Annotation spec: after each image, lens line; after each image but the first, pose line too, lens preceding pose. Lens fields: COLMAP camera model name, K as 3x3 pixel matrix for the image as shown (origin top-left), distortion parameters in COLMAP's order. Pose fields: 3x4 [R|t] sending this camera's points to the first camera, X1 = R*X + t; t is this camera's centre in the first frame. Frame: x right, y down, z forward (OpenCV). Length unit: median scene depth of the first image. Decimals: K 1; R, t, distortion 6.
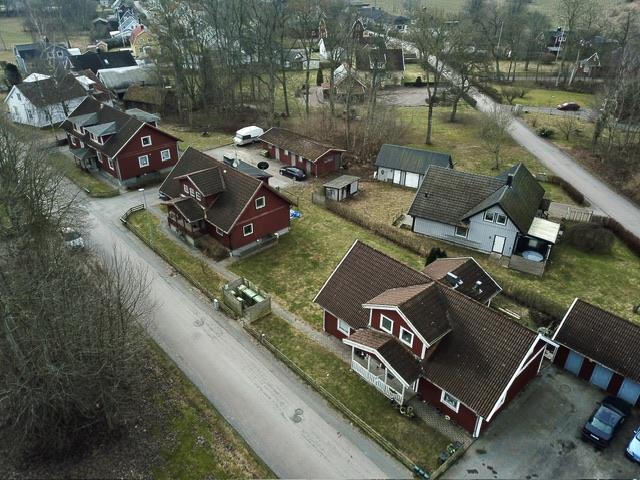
lens RADIAL K [[489.3, 0, 320.0], [0, 489.3, 240.0], [0, 0, 1]] dist [0.020660, 0.001510]
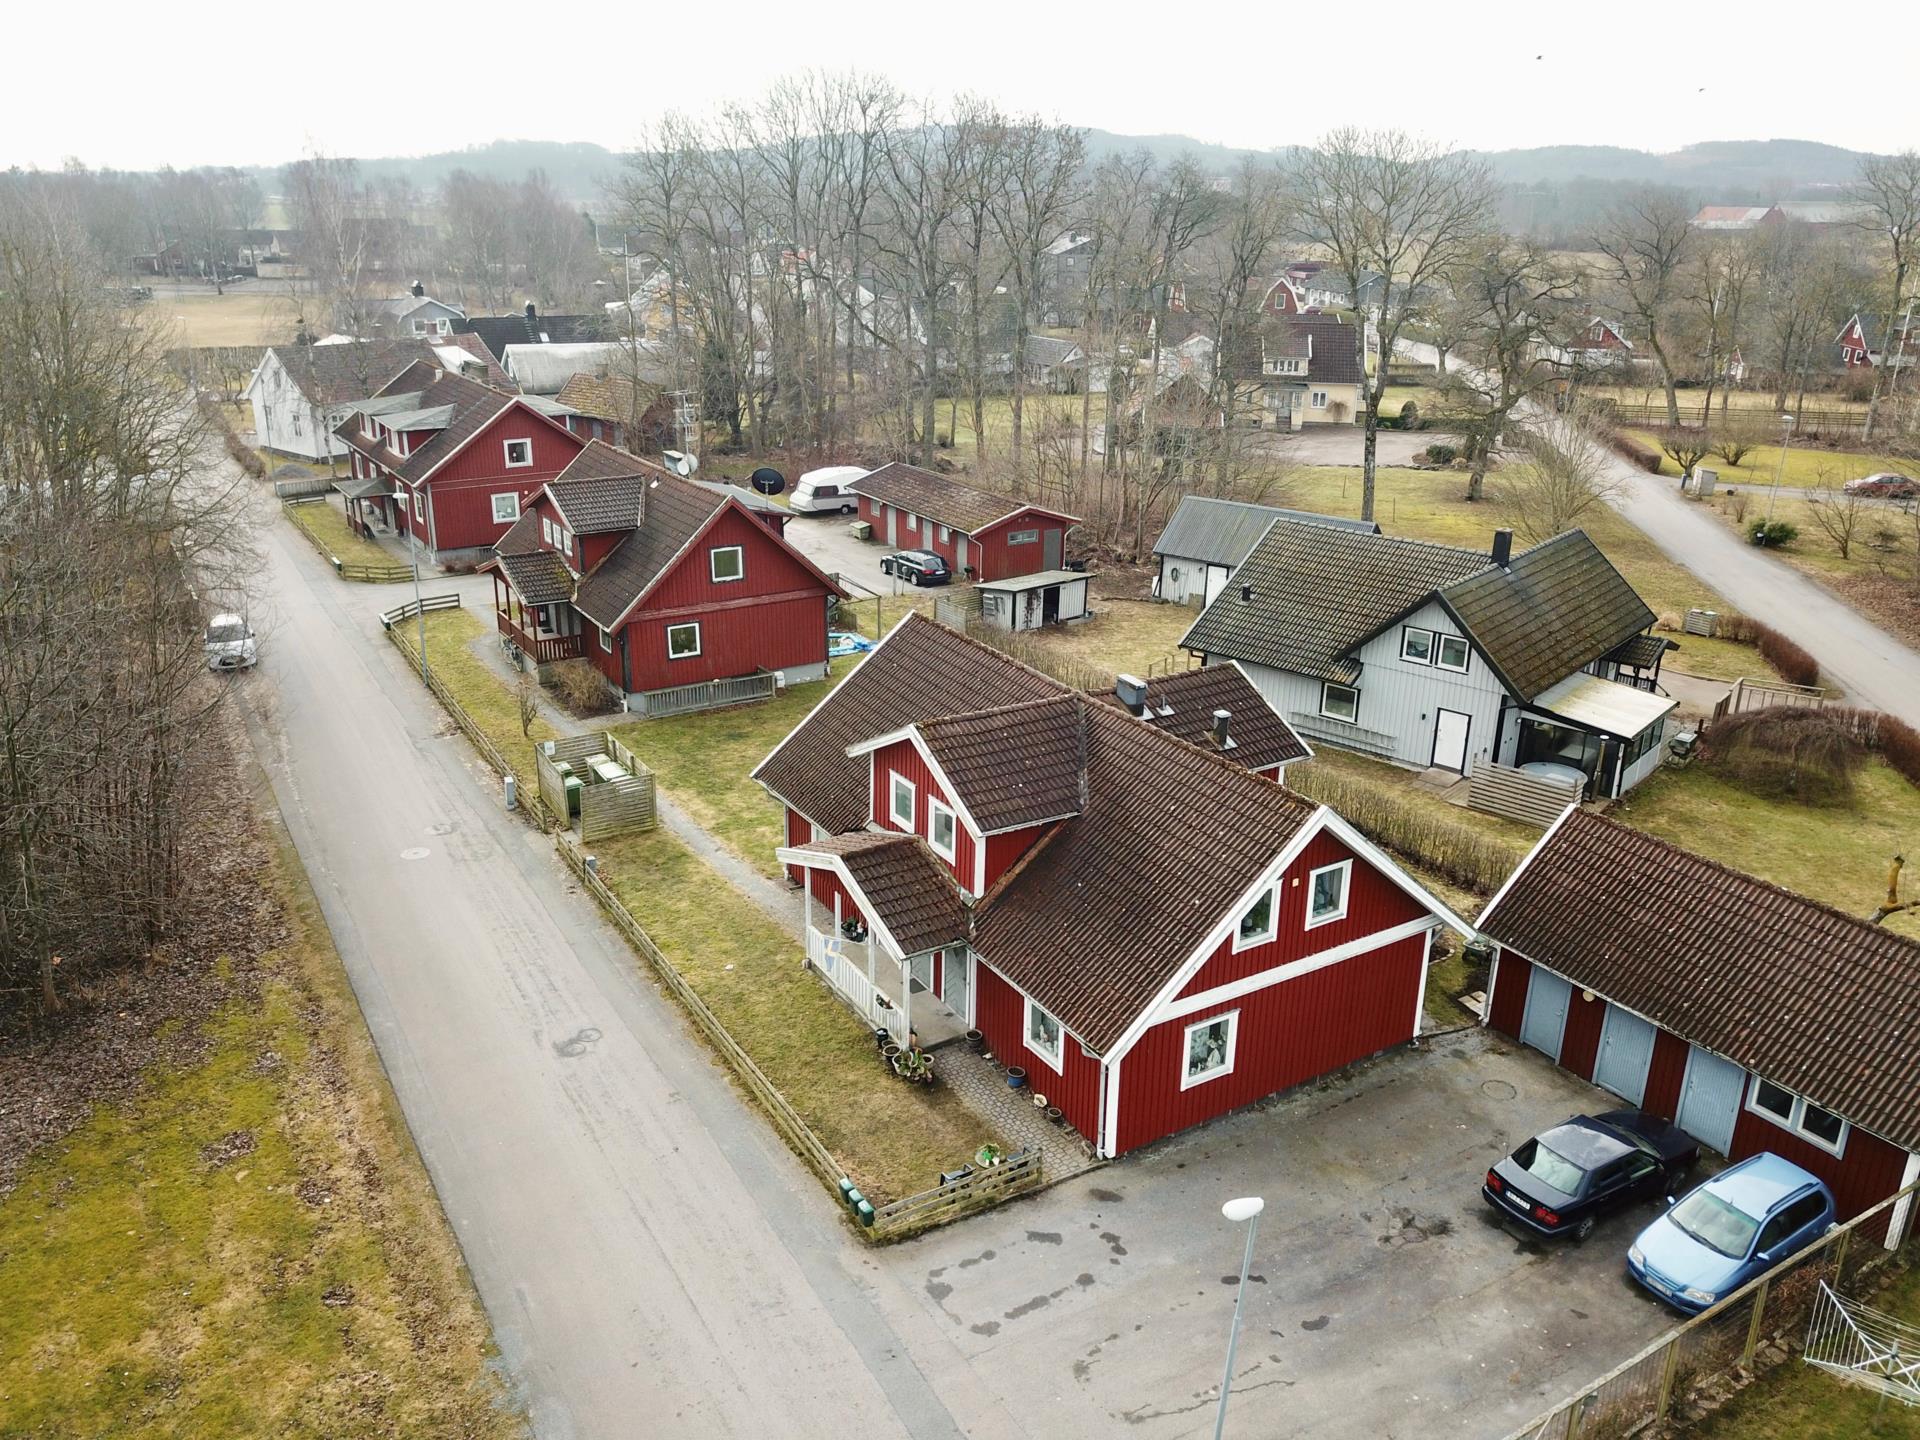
lens RADIAL K [[1469.6, 0, 960.0], [0, 1469.6, 720.0], [0, 0, 1]] dist [0.008449, 0.001565]
pose [[0.980303, 0.066335, -0.186028, 0.238585], [-0.098814, 0.980275, -0.171161, 0.191275], [0.171005, 0.186172, 0.967521, 0.047663]]
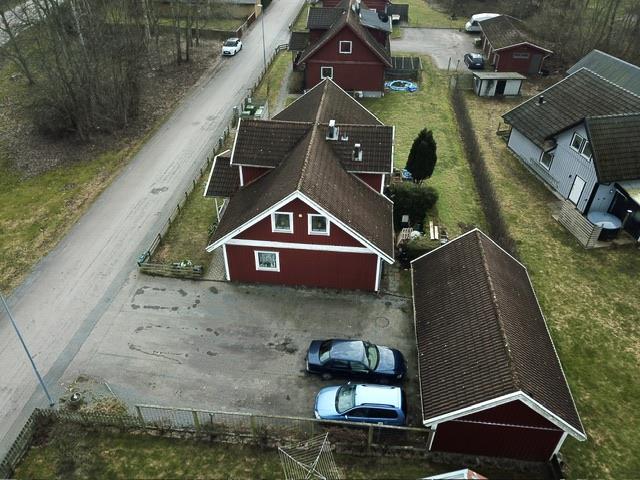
lens RADIAL K [[489.9, 0, 320.0], [0, 489.9, 240.0], [0, 0, 1]] dist [0.008449, 0.001565]
pose [[0.653875, 0.447489, -0.610083, 0.588660], [-0.372775, 0.892224, 0.254903, 0.031502], [0.658397, 0.060749, 0.750215, 0.280810]]
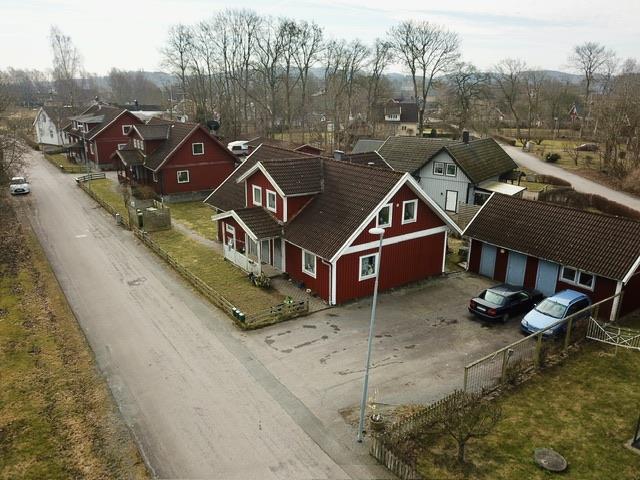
lens RADIAL K [[489.9, 0, 320.0], [0, 489.9, 240.0], [0, 0, 1]] dist [0.008449, 0.001565]
pose [[0.991125, 0.032619, -0.128871, 0.250355], [-0.060971, 0.972994, -0.222634, 0.301690], [0.118129, 0.228515, 0.966347, 0.122942]]
